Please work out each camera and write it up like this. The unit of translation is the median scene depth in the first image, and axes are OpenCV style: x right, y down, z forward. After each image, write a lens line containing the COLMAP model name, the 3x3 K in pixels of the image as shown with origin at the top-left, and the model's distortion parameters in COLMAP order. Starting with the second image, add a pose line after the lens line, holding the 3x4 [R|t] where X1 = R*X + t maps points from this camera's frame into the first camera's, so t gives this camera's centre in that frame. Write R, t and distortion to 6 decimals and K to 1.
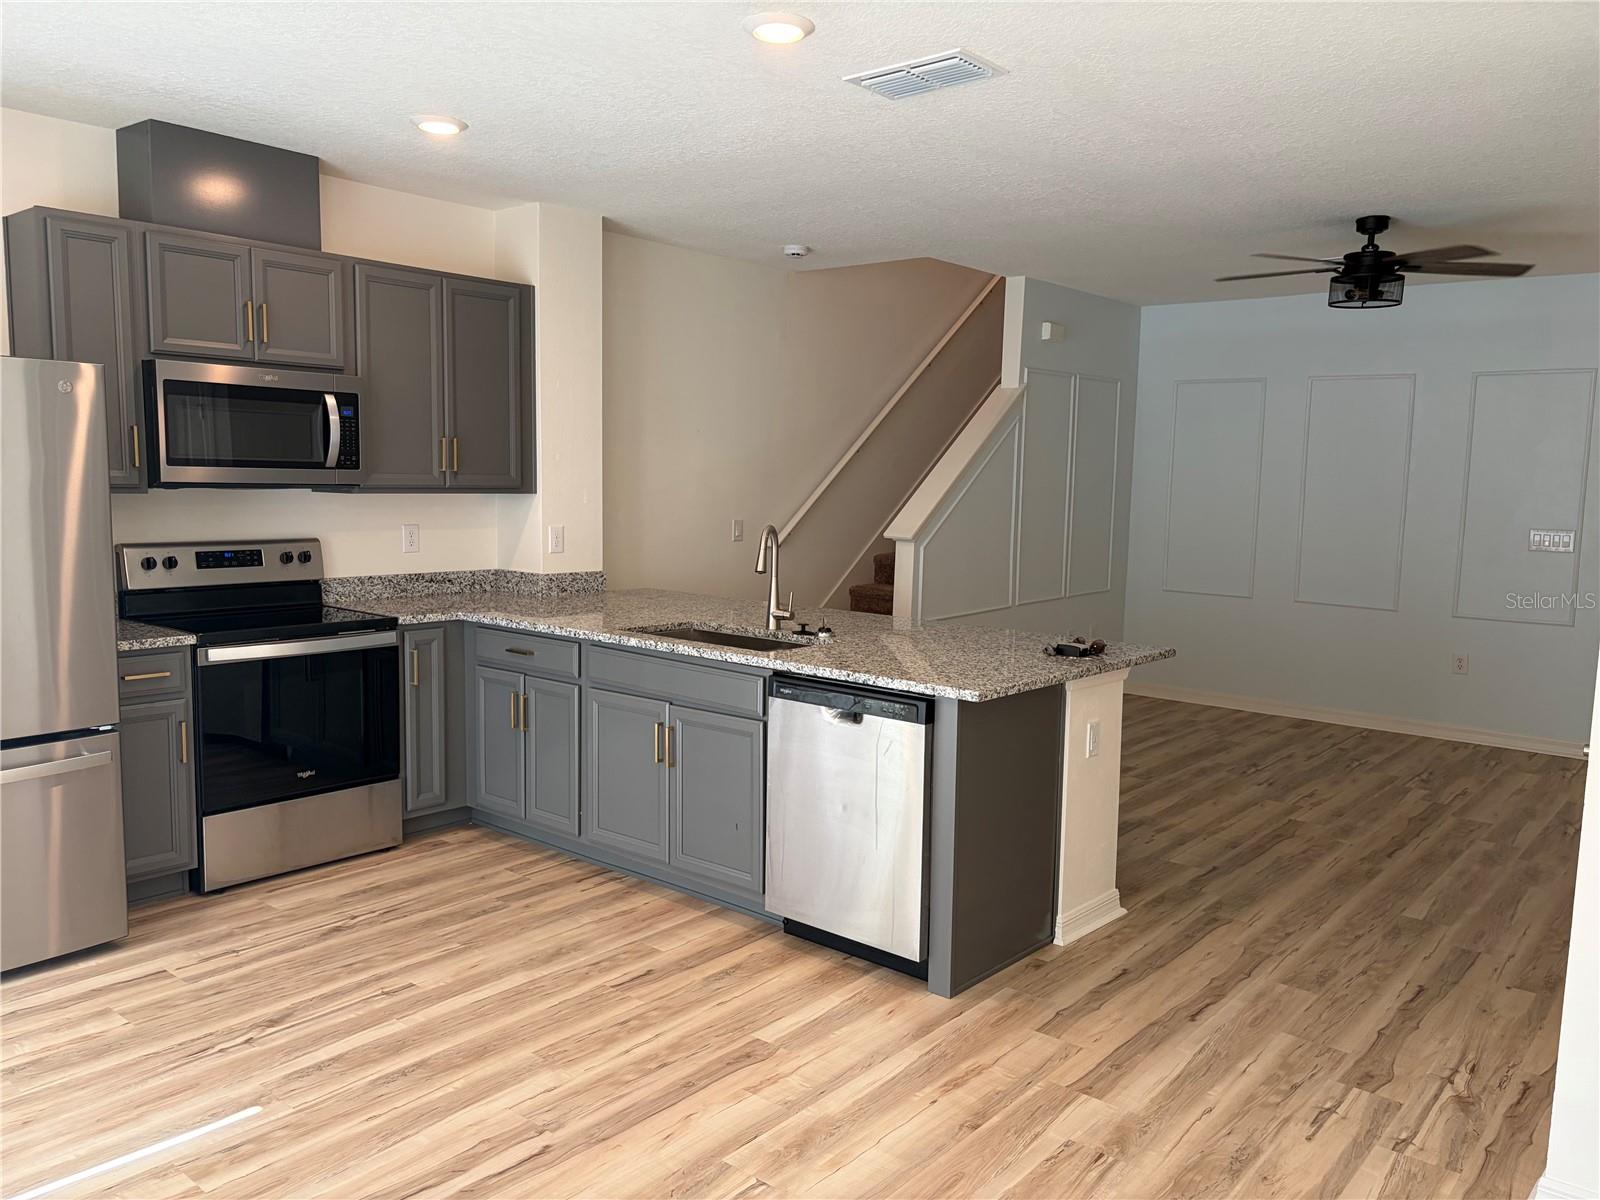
lens RADIAL K [[1229.3, 0, 839.6], [0, 1229.3, 610.1], [0, 0, 1]] dist [0.128133, -0.099814]
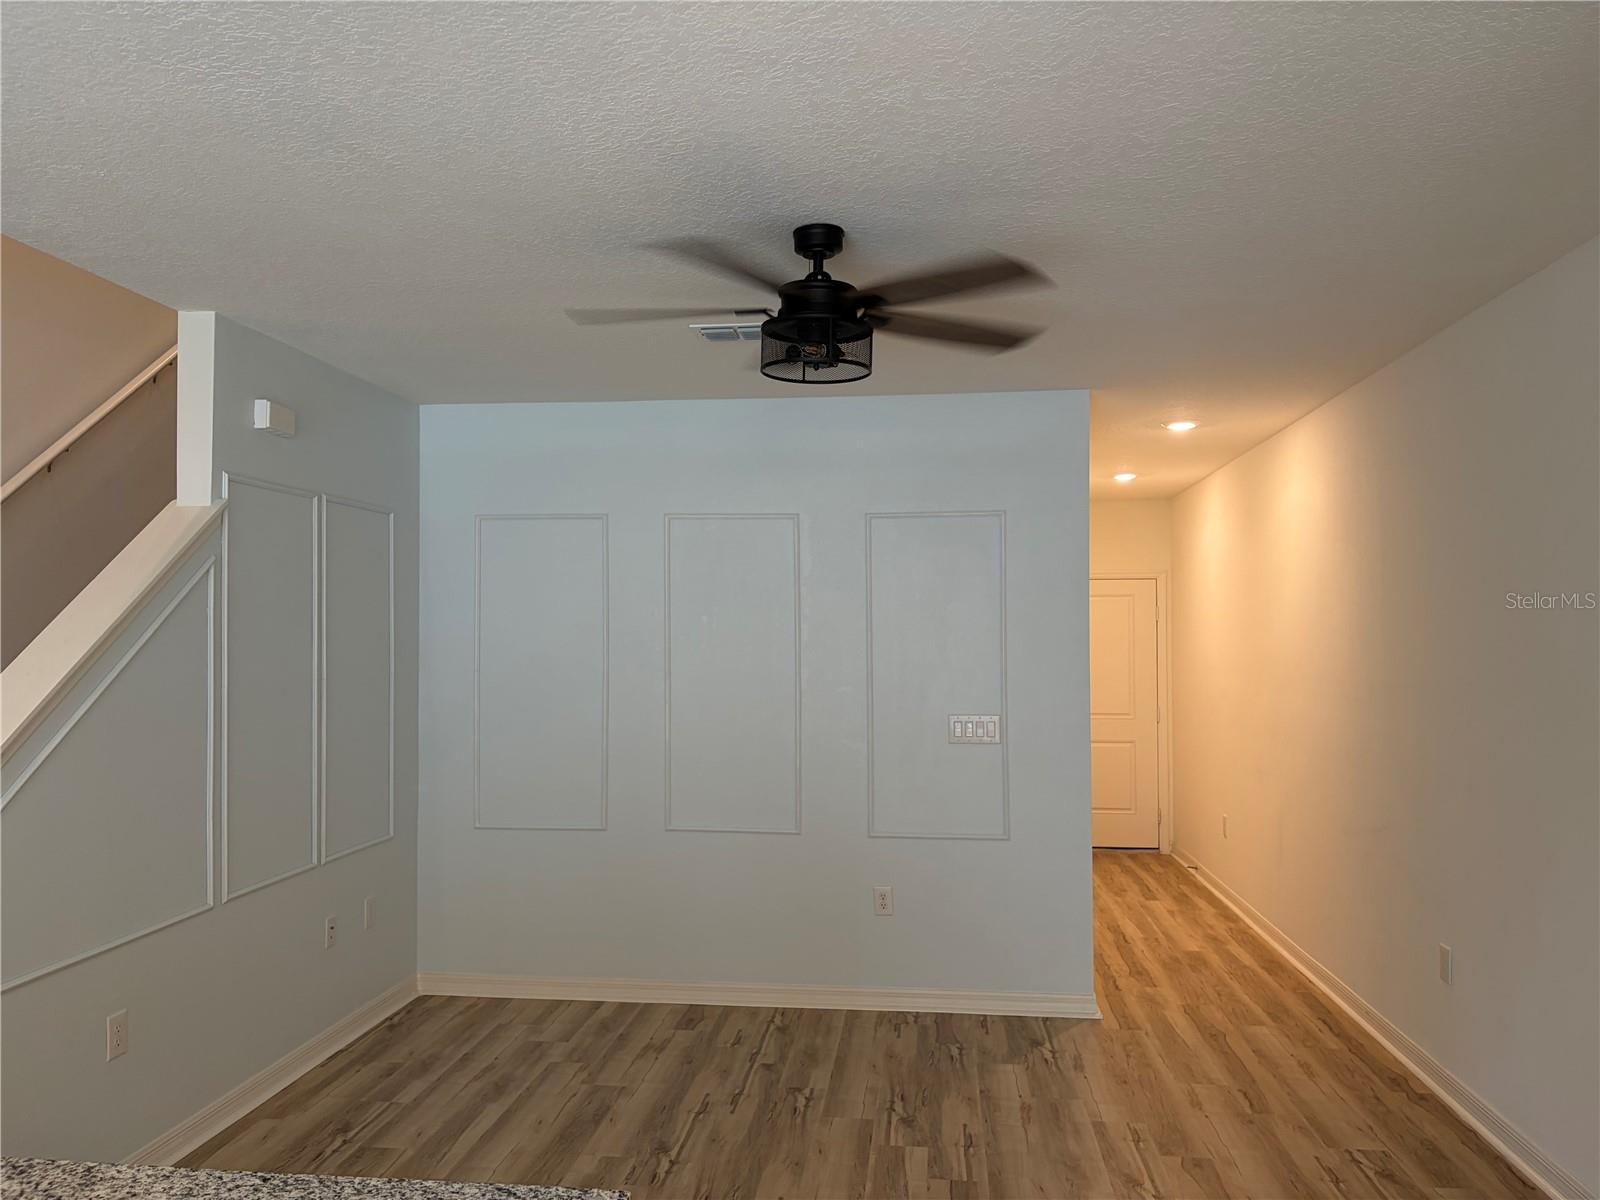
lens RADIAL K [[1211.3, 0, 797.4], [0, 1211.3, 608.8], [0, 0, 1]] dist [0.021543, -0.008833]
pose [[0.853017, -0.010753, 0.521773, 0.109435], [0.081988, 0.990134, -0.113633, -0.066385], [-0.515403, 0.139710, 0.845483, 0.536067]]
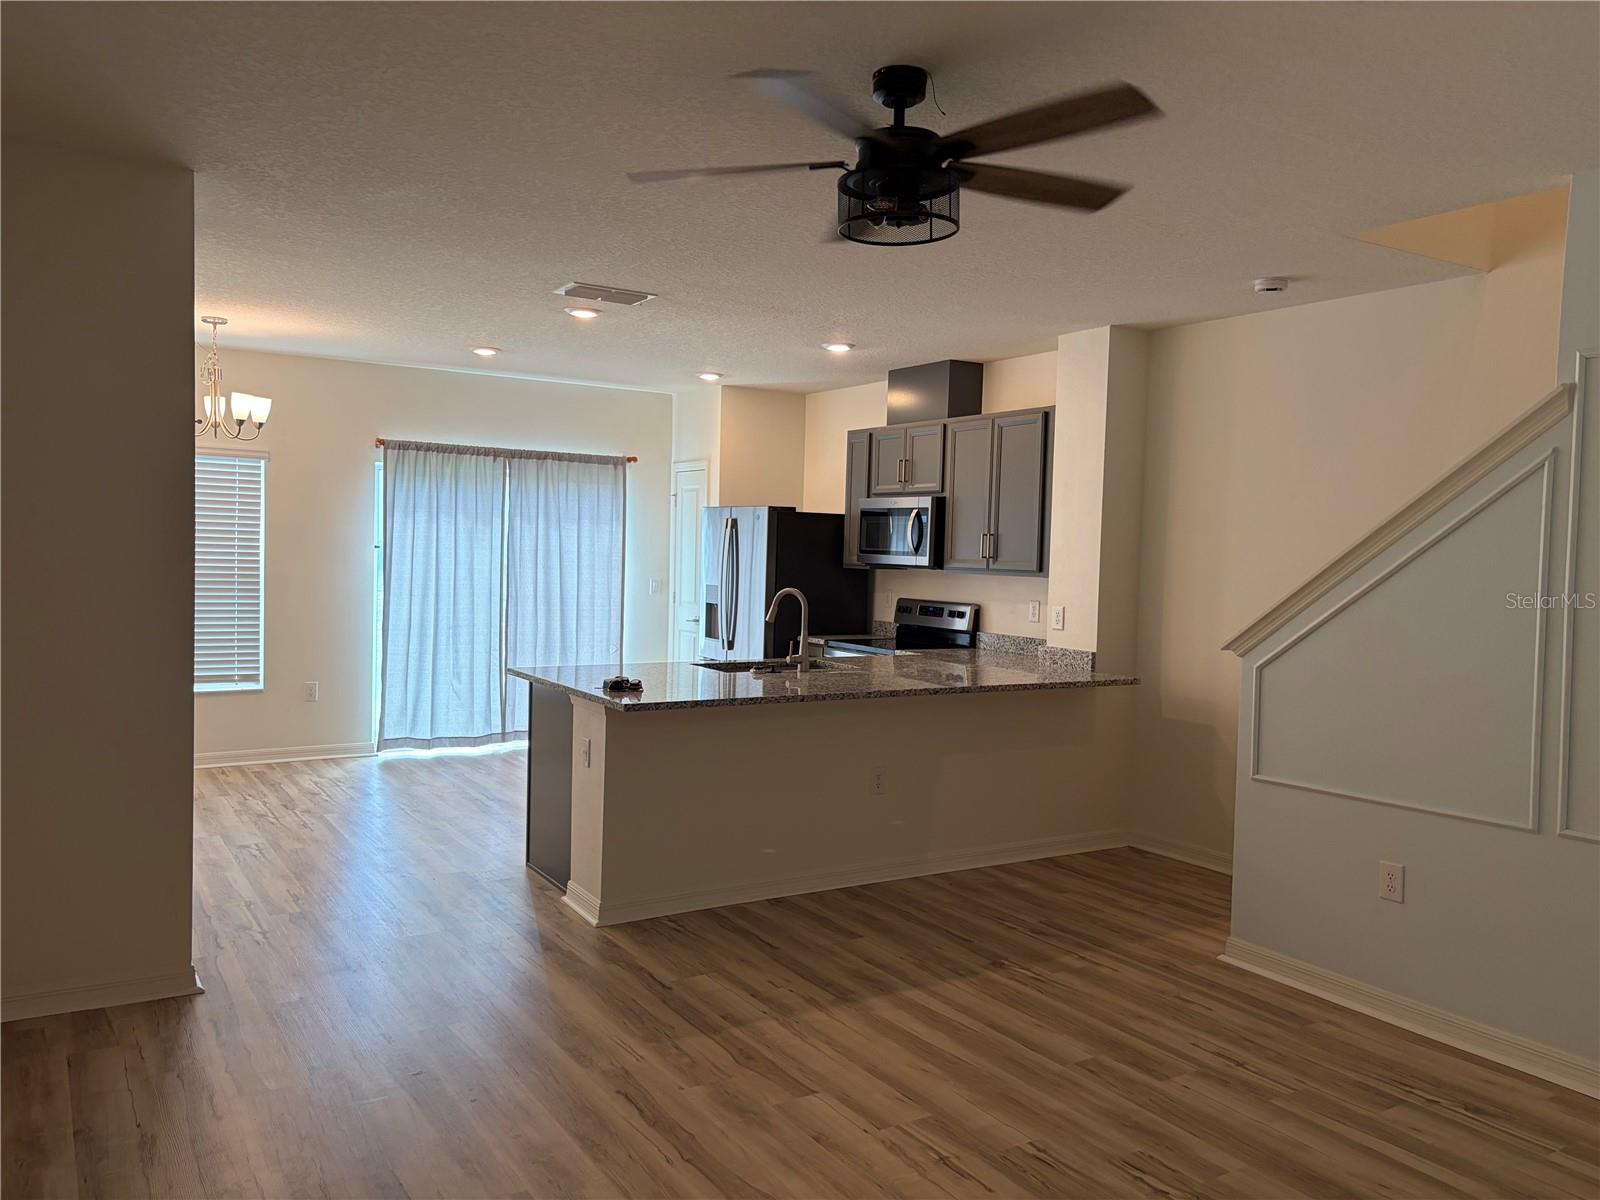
lens RADIAL K [[1211.3, 0, 797.4], [0, 1211.3, 608.8], [0, 0, 1]] dist [0.021543, -0.008833]
pose [[-0.338453, 0.014781, -0.940867, 0.929285], [-0.142639, 0.987516, 0.066824, -0.107680], [0.930109, 0.156821, -0.332120, 1.158708]]
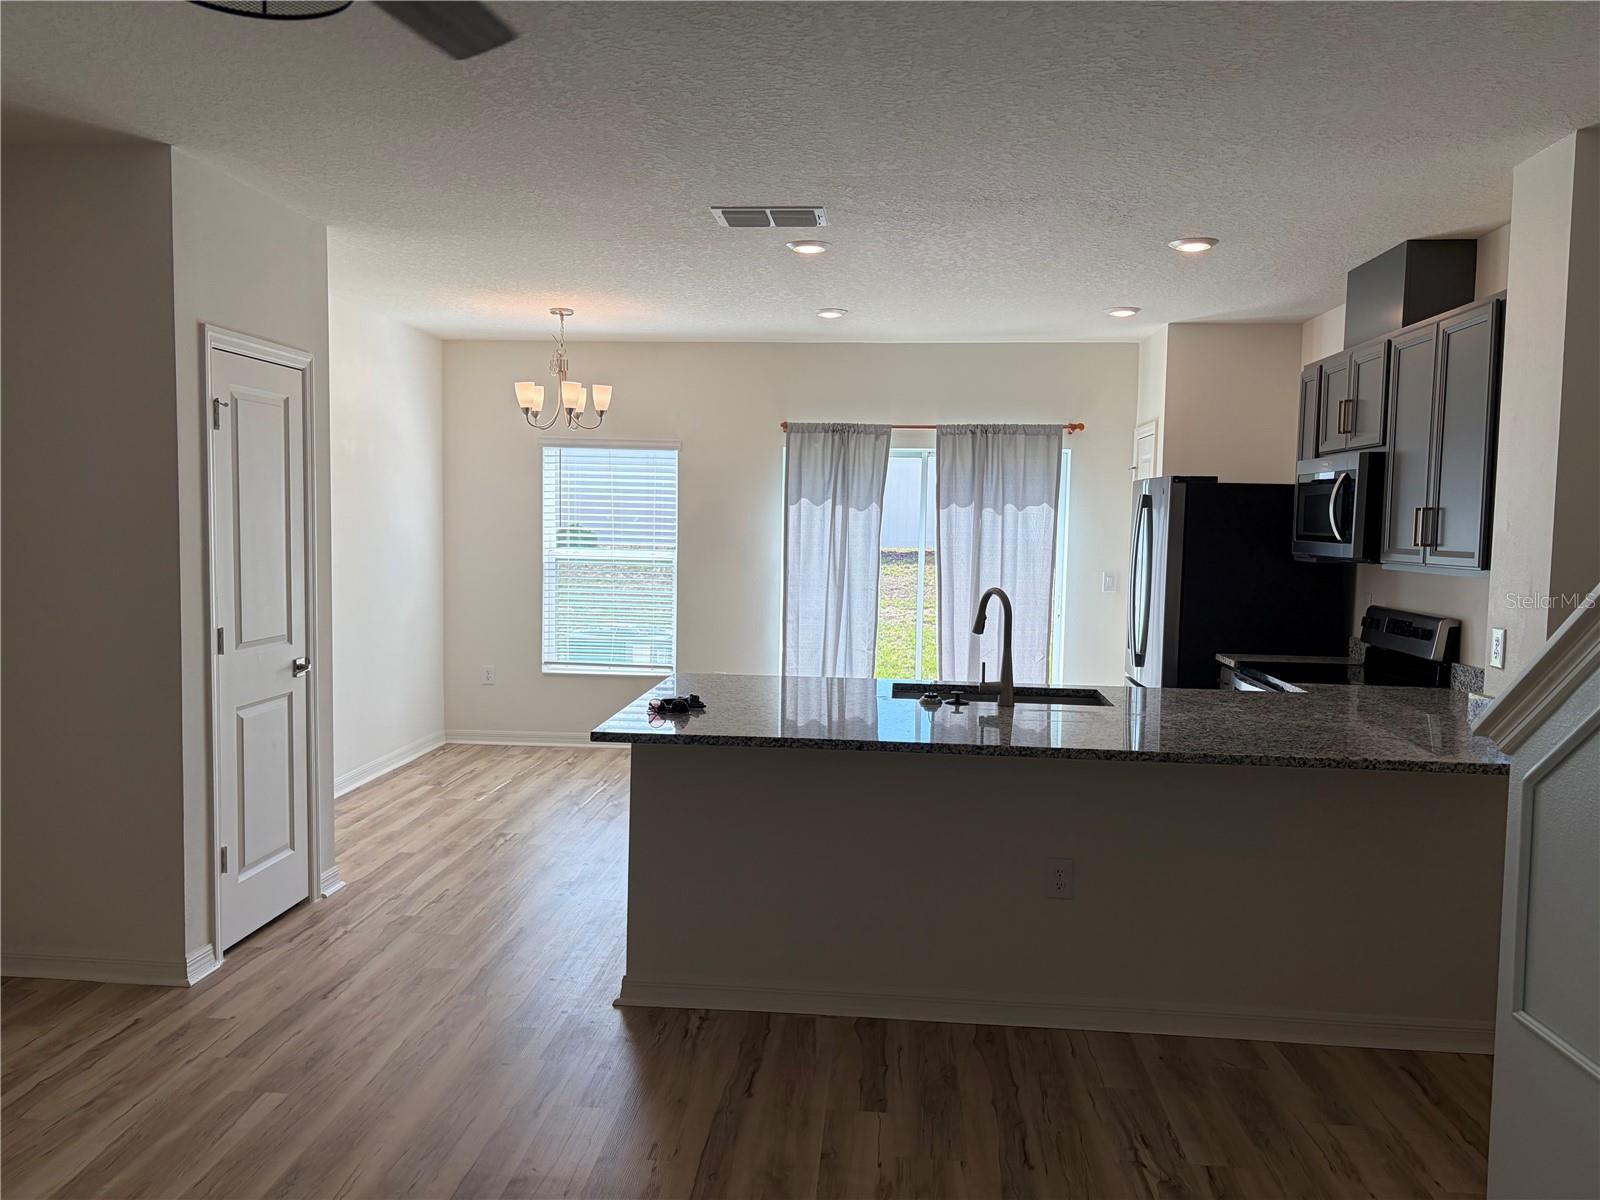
lens RADIAL K [[1221.4, 0, 778.0], [0, 1221.4, 601.9], [0, 0, 1]] dist [0.008682, -0.001939]
pose [[-0.843805, -0.001189, -0.536648, 0.471749], [-0.097567, 0.983671, 0.151232, -0.147039], [0.527706, 0.179970, -0.830143, 1.360348]]
